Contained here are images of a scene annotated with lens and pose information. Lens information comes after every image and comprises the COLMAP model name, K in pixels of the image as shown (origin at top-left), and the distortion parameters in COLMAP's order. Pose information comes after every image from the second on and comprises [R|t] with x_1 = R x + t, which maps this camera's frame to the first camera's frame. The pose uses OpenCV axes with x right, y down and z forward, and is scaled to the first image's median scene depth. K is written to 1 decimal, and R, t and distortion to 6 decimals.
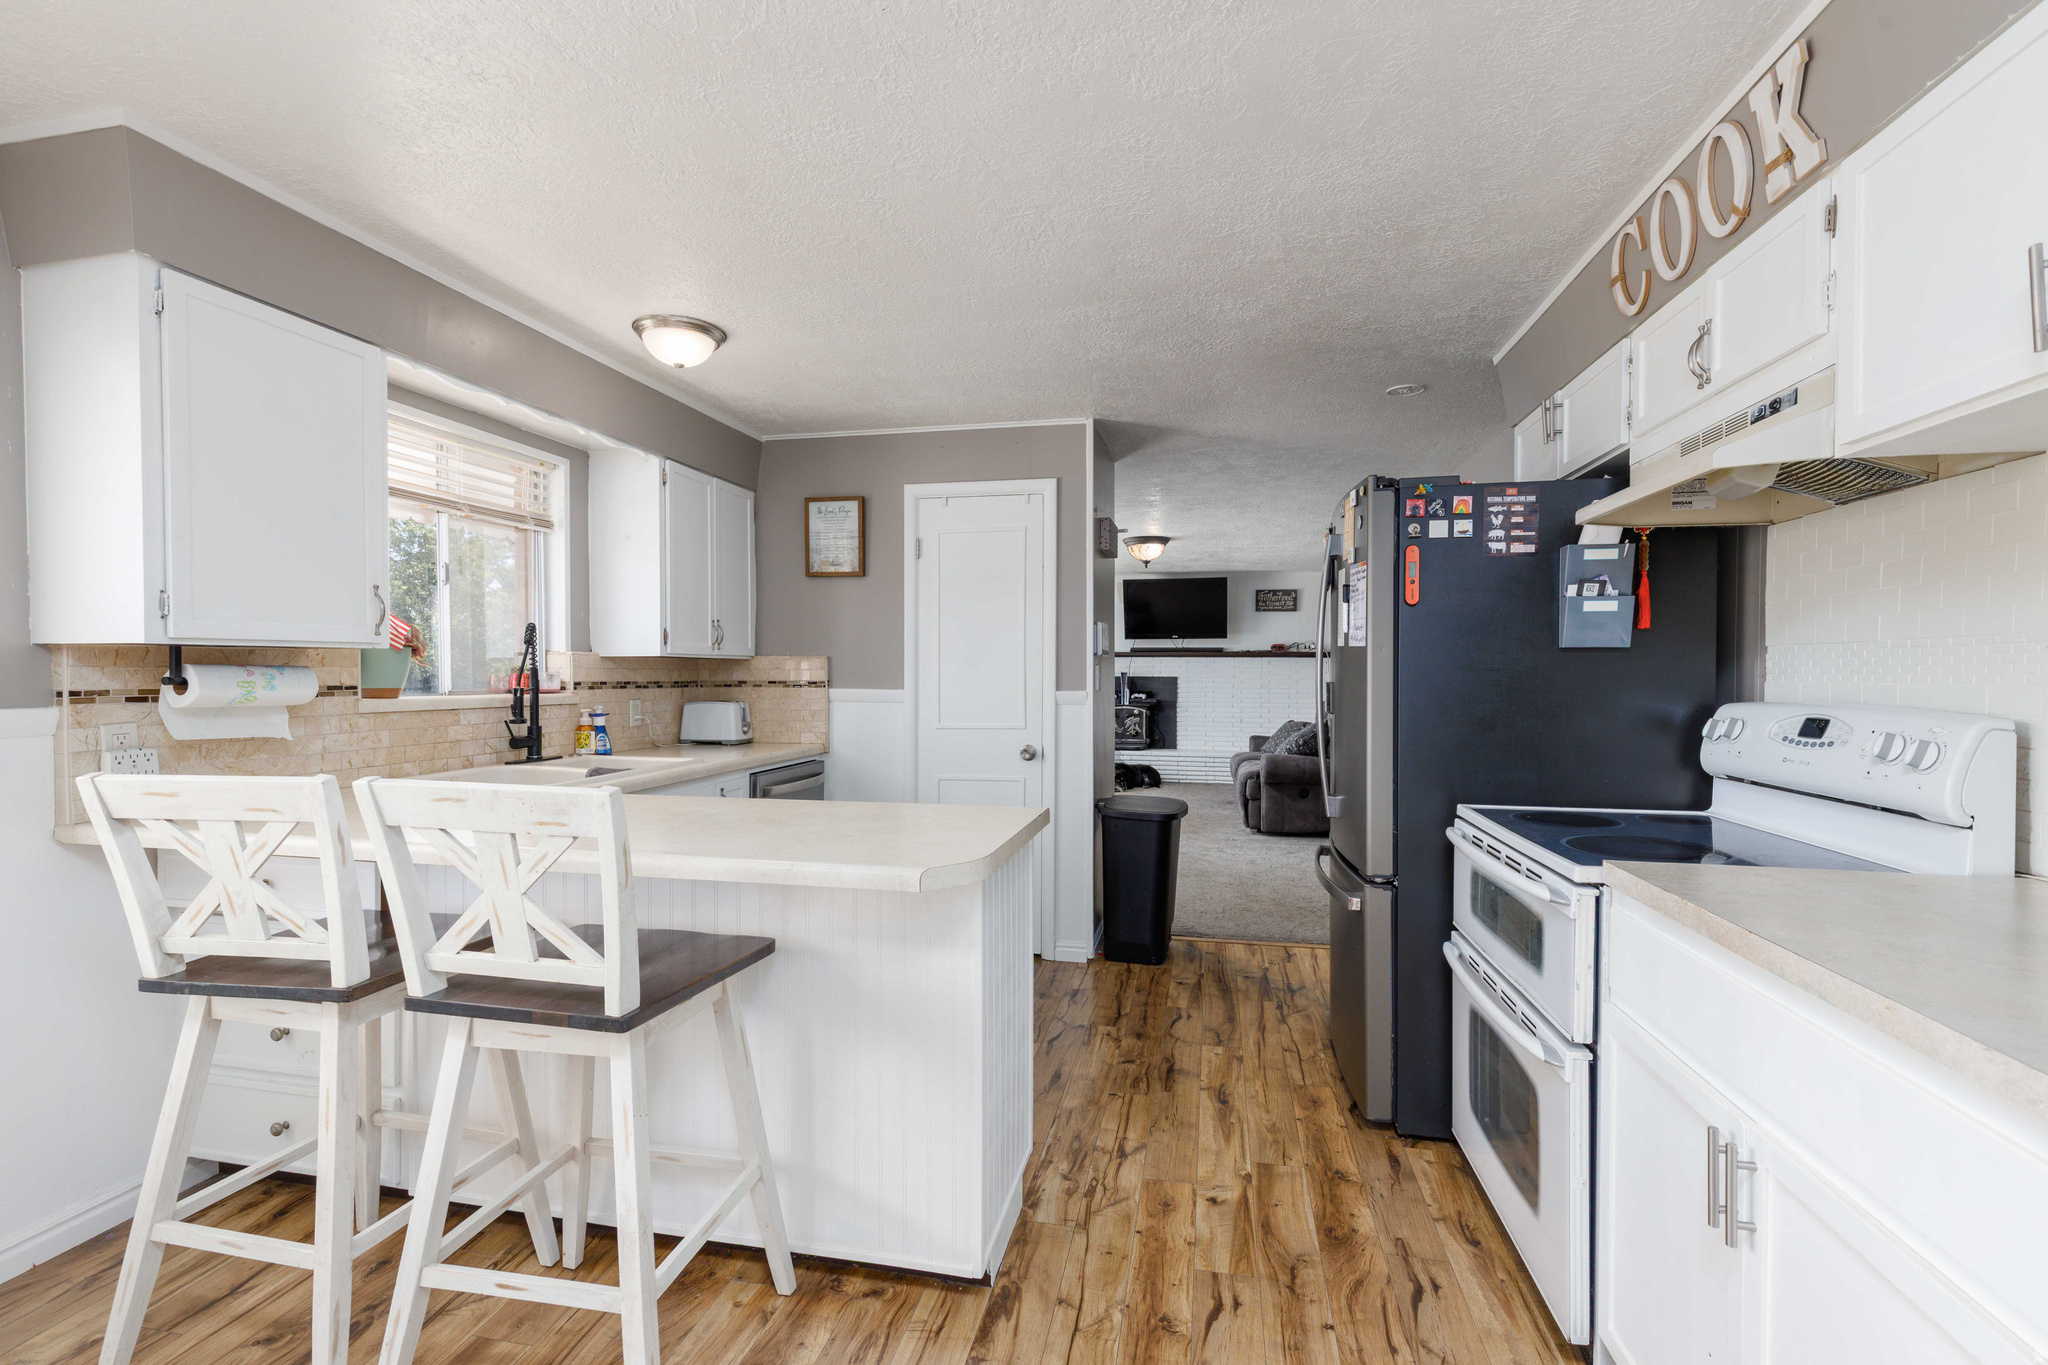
lens RADIAL K [[919.1, 0, 1023.9], [0, 919.1, 685.7], [0, 0, 1]] dist [0.004757, -0.000149]
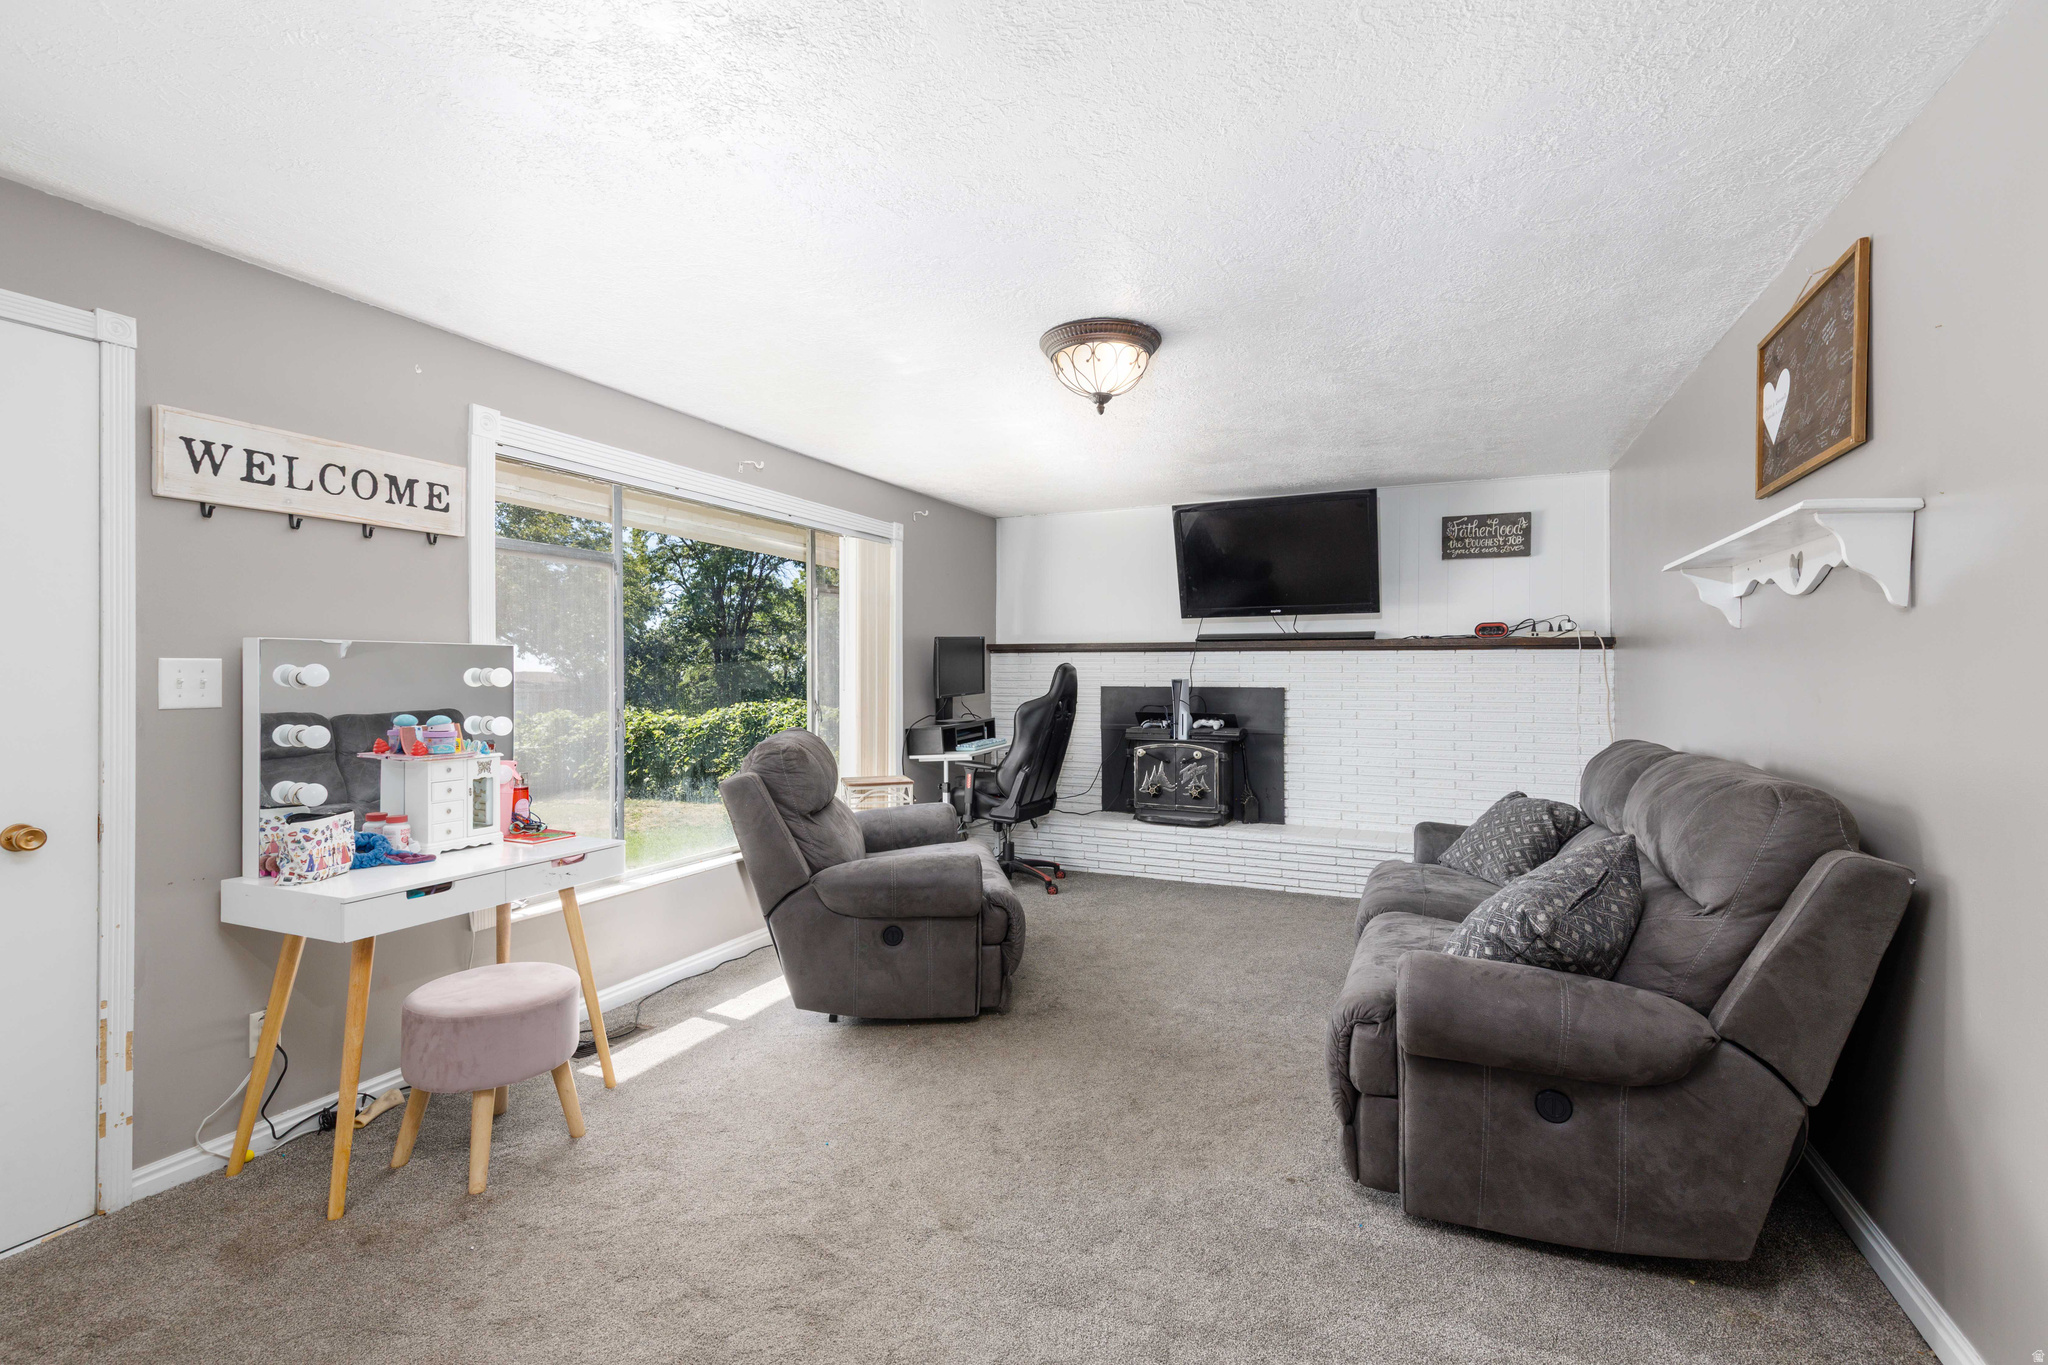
lens RADIAL K [[919.1, 0, 1021.4], [0, 919.1, 666.8], [0, 0, 1]] dist [0.004757, -0.000149]
pose [[0.975269, -0.003490, -0.220993, 0.381291], [-0.002664, 0.999617, -0.027542, -0.018841], [0.221004, 0.027450, 0.974886, 1.257704]]
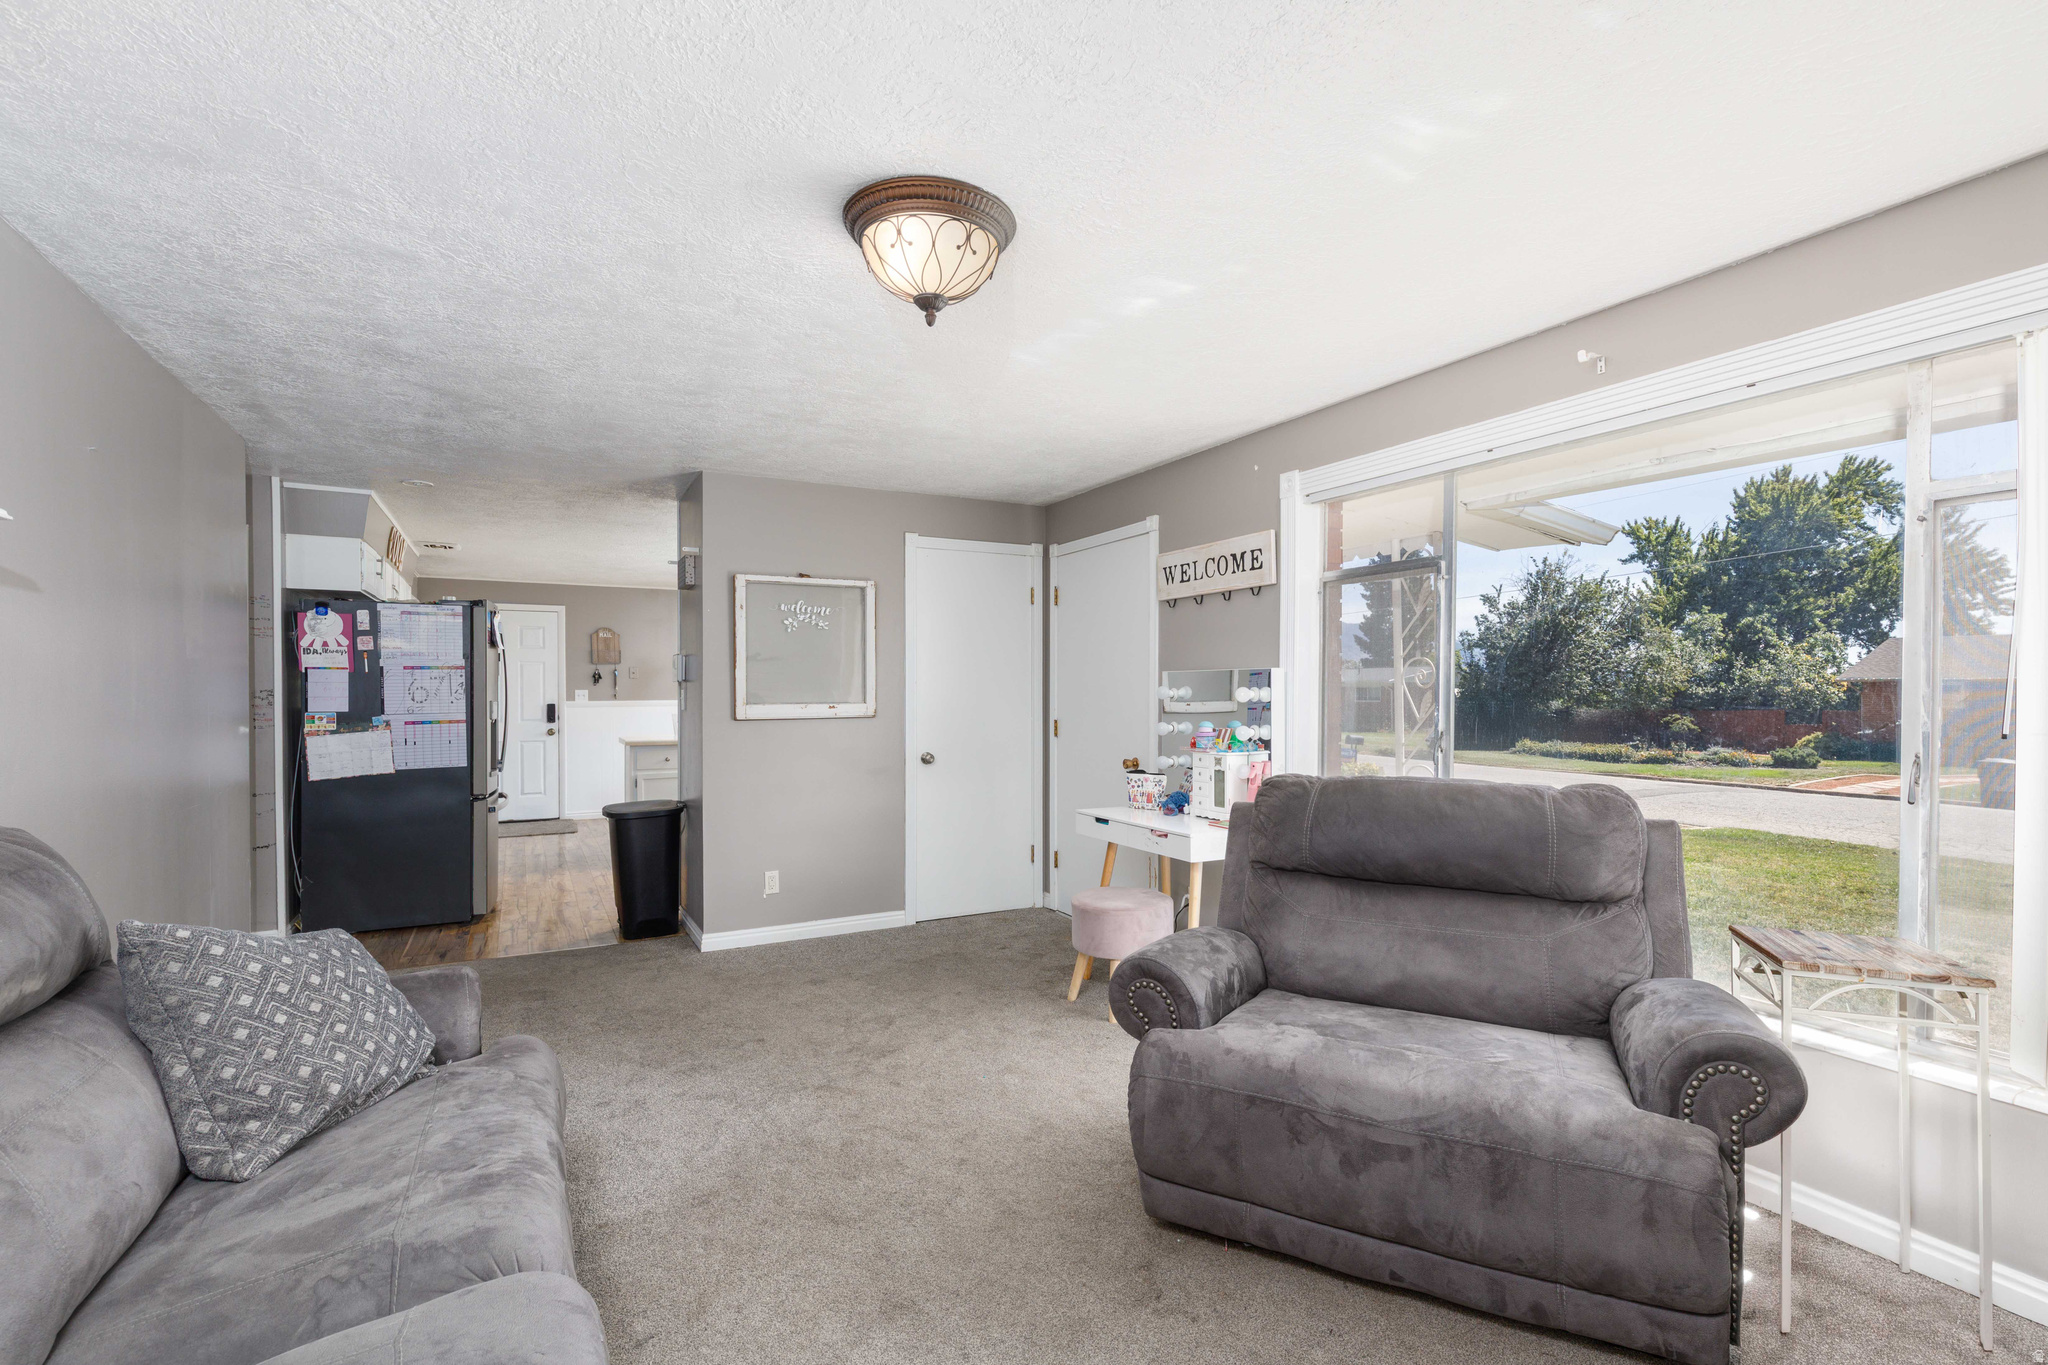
lens RADIAL K [[919.1, 0, 1030.8], [0, 919.1, 691.5], [0, 0, 1]] dist [0.004757, -0.000149]
pose [[-0.758660, 0.000914, -0.651487, 0.593770], [-0.011869, 0.999814, 0.015225, -0.045835], [0.651379, 0.019283, -0.758507, 2.514898]]
